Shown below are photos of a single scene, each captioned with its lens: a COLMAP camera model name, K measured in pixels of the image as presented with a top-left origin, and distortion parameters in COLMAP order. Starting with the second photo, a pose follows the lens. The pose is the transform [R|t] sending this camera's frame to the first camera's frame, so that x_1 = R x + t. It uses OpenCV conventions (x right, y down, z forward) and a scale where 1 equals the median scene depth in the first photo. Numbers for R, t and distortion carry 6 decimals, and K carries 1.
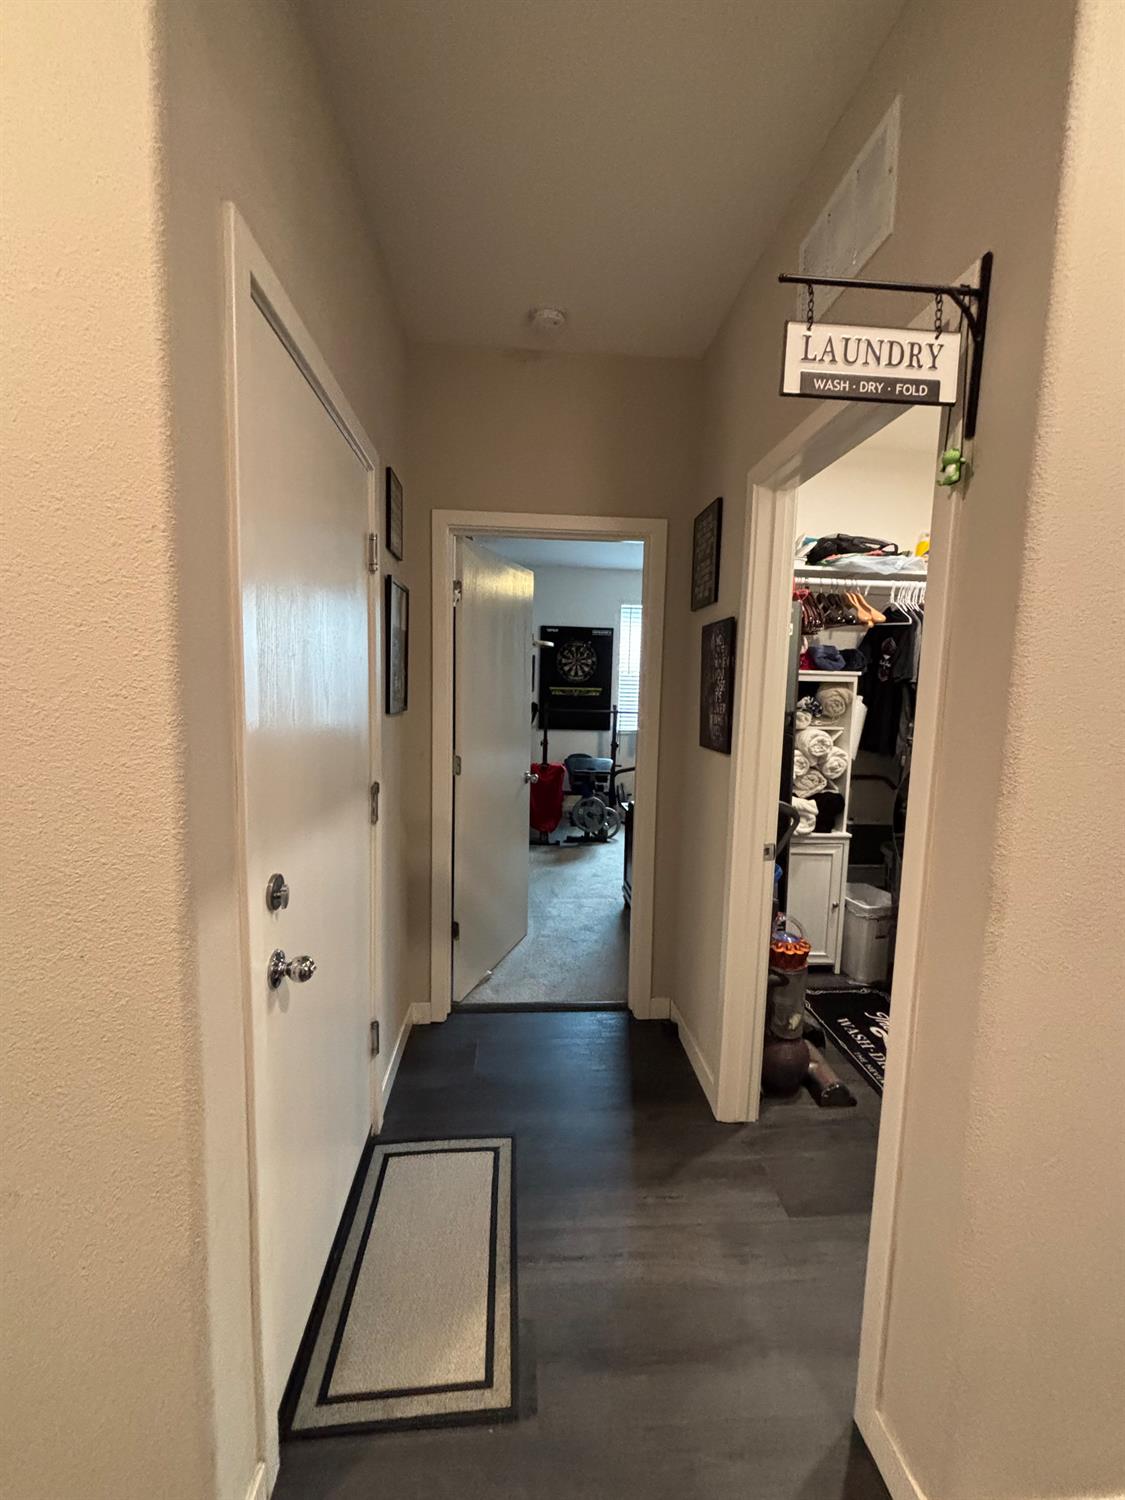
lens RADIAL K [[609.2, 0, 558.2], [0, 609.2, 751.2], [0, 0, 1]] dist [-0.005813, -0.001426]
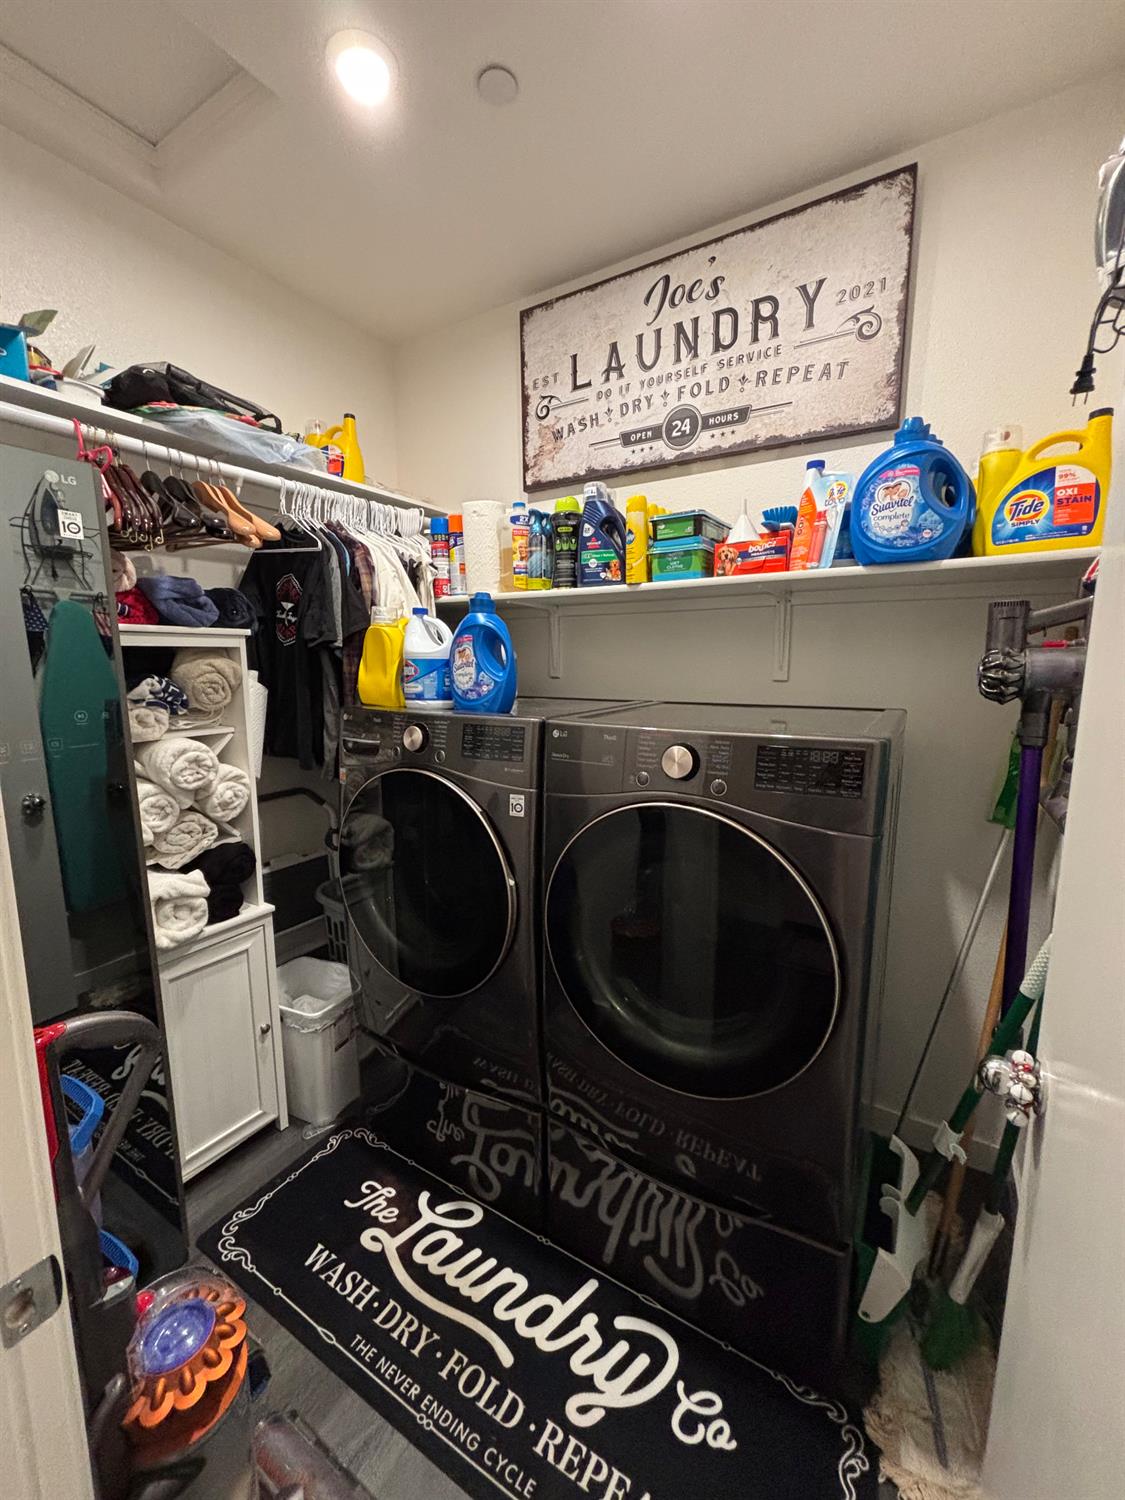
lens RADIAL K [[609.2, 0, 557.4], [0, 609.2, 749.2], [0, 0, 1]] dist [-0.005813, -0.001426]
pose [[0.595733, -0.141713, 0.790581, 0.199818], [0.096557, 0.989809, 0.104666, -0.050235], [-0.797357, 0.013983, 0.603346, 0.421016]]
